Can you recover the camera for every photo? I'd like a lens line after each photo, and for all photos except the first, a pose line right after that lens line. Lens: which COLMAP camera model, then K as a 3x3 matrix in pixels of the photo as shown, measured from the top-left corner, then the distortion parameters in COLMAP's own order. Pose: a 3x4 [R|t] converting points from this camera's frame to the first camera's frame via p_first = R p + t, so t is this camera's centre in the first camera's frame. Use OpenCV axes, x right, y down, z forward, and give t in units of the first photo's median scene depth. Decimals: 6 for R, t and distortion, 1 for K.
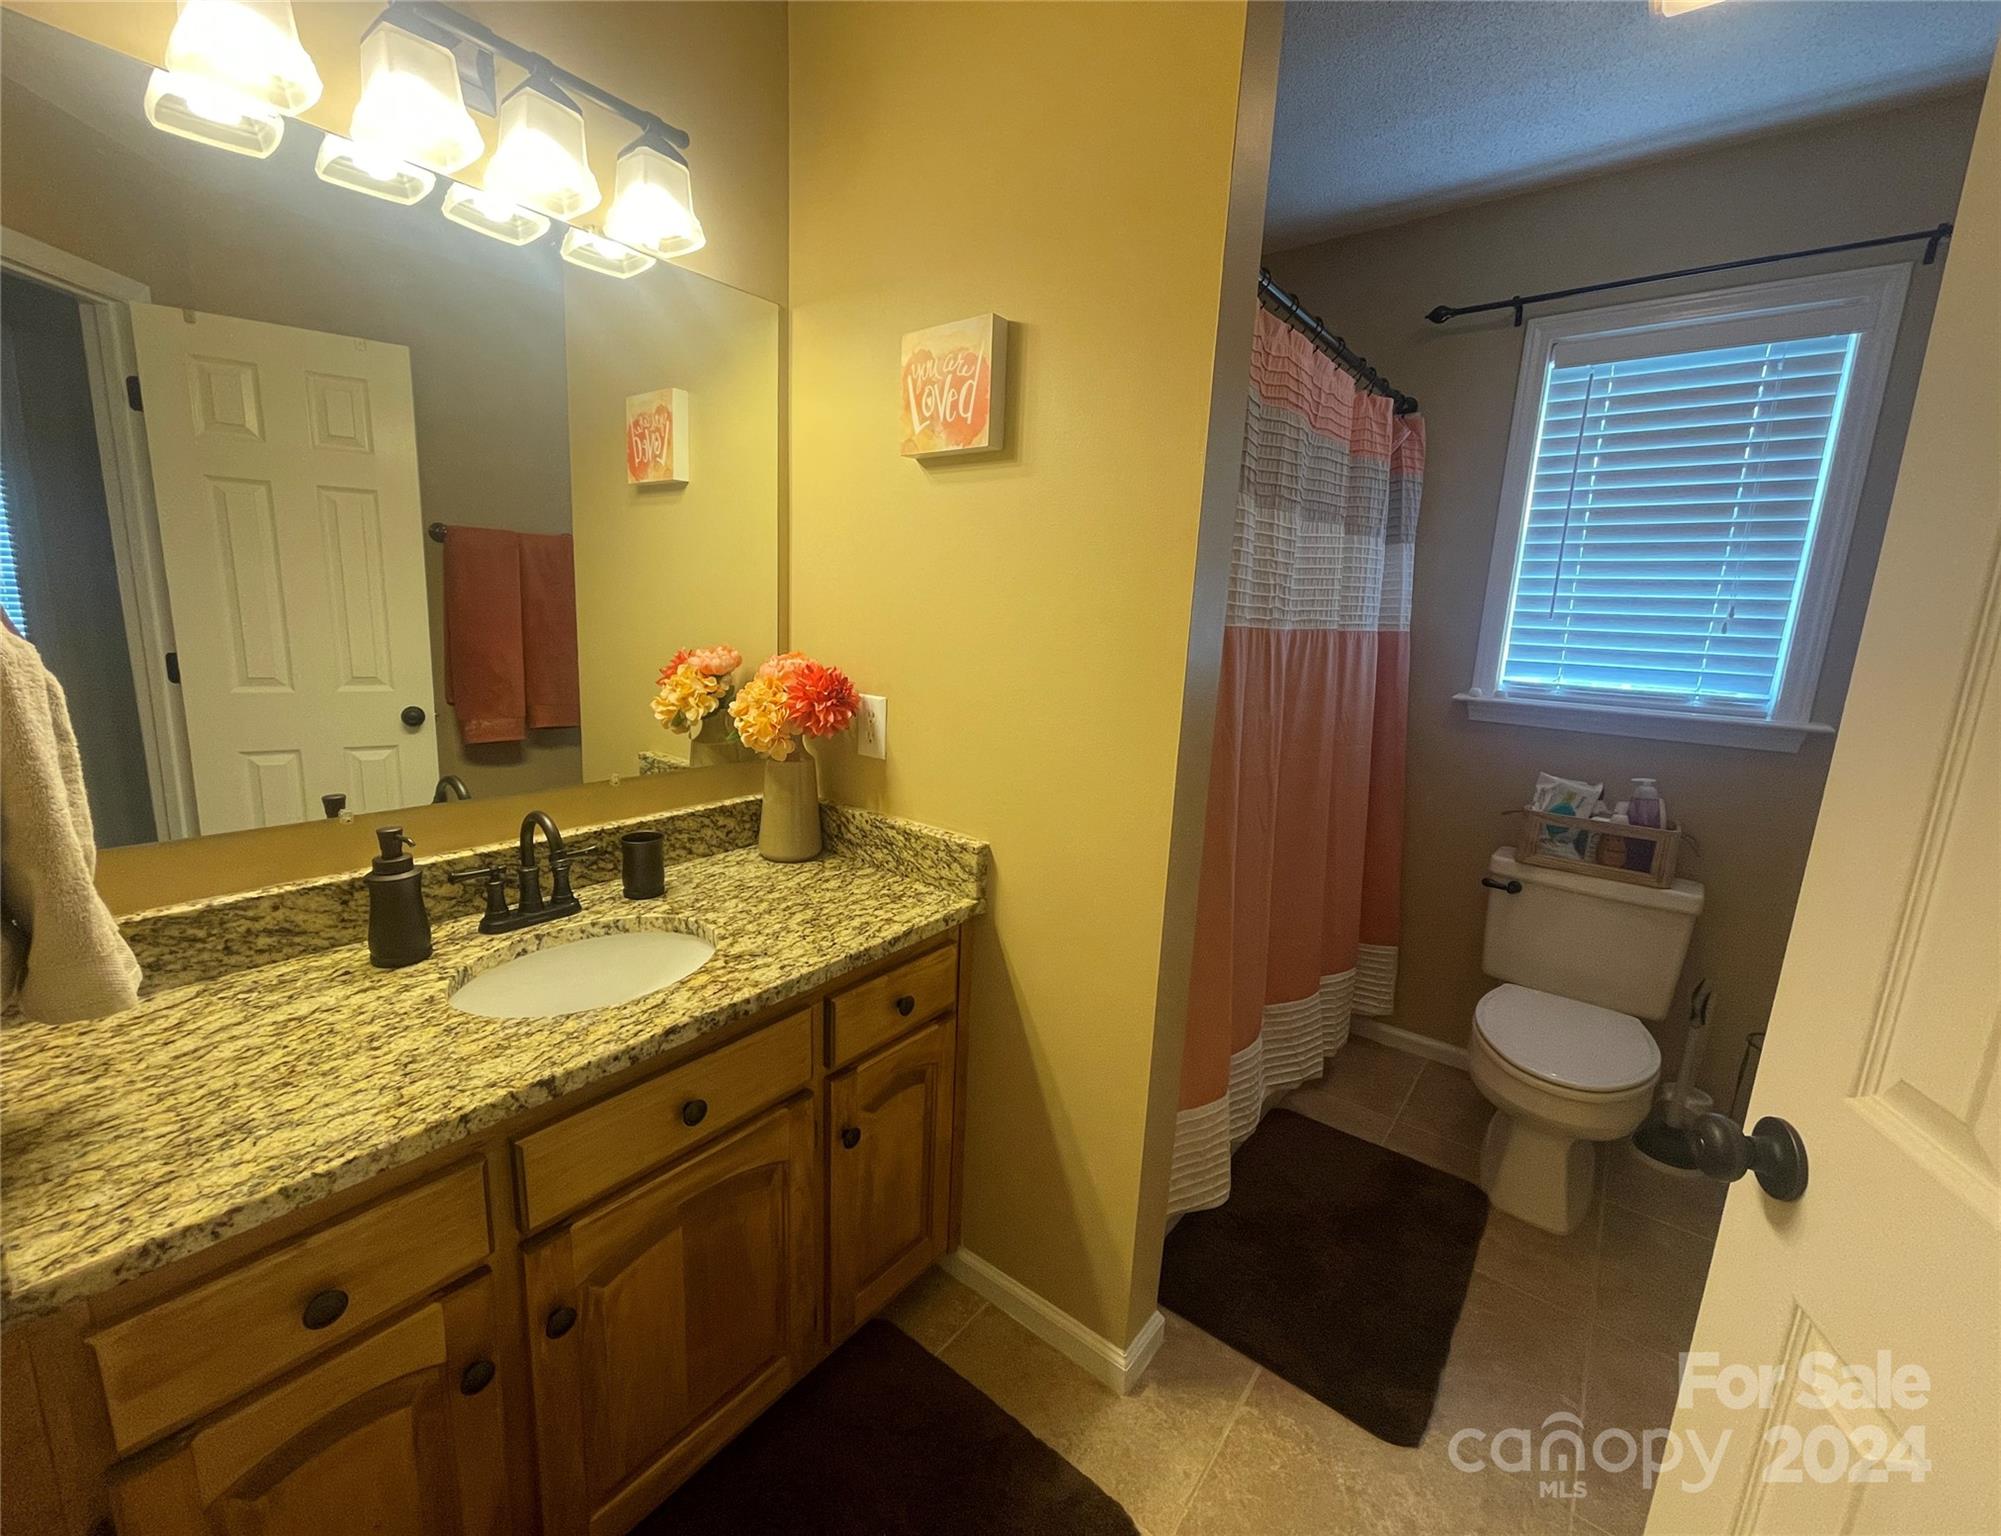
lens RADIAL K [[830.3, 0, 969.0], [0, 830.3, 761.7], [0, 0, 1]] dist [-0.002598, 0.001322]
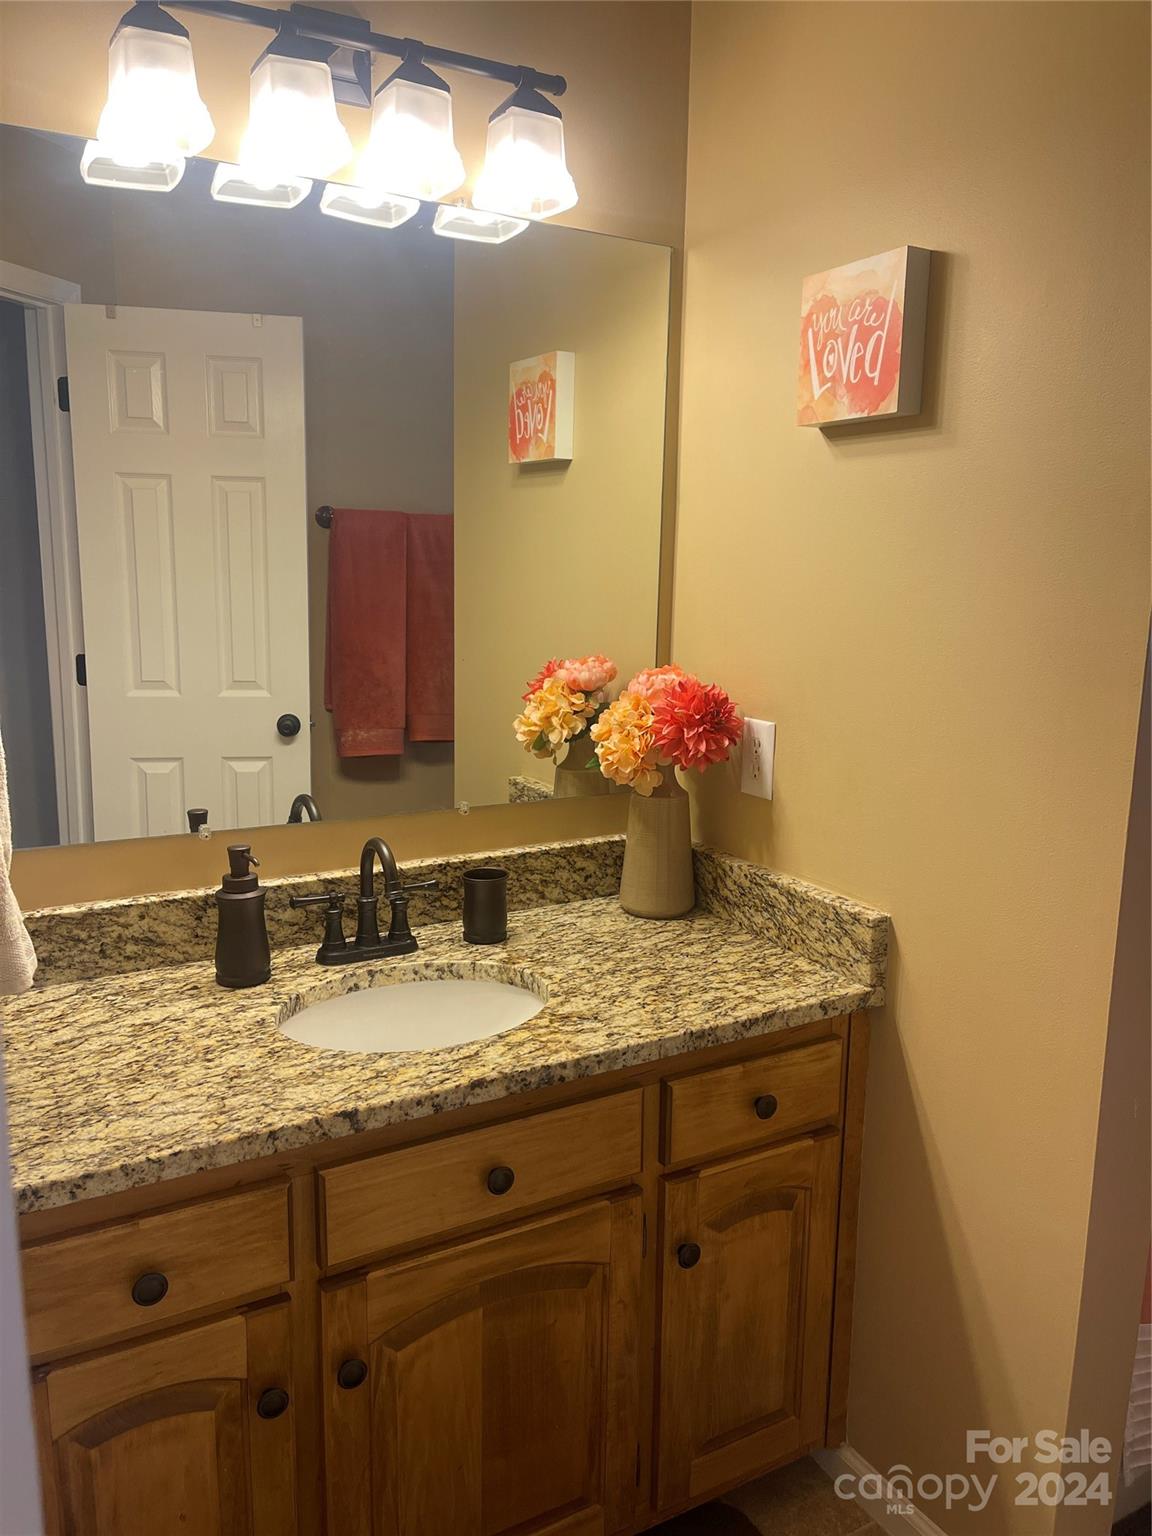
lens RADIAL K [[1163.6, 0, 576.0], [0, 1163.6, 768.0], [0, 0, 1]] dist [0.073175, -0.093126]
pose [[0.932771, 0.039431, -0.358306, 0.153685], [-0.046830, 0.998831, -0.011992, -0.014001], [0.357415, 0.027965, 0.933527, -0.147605]]
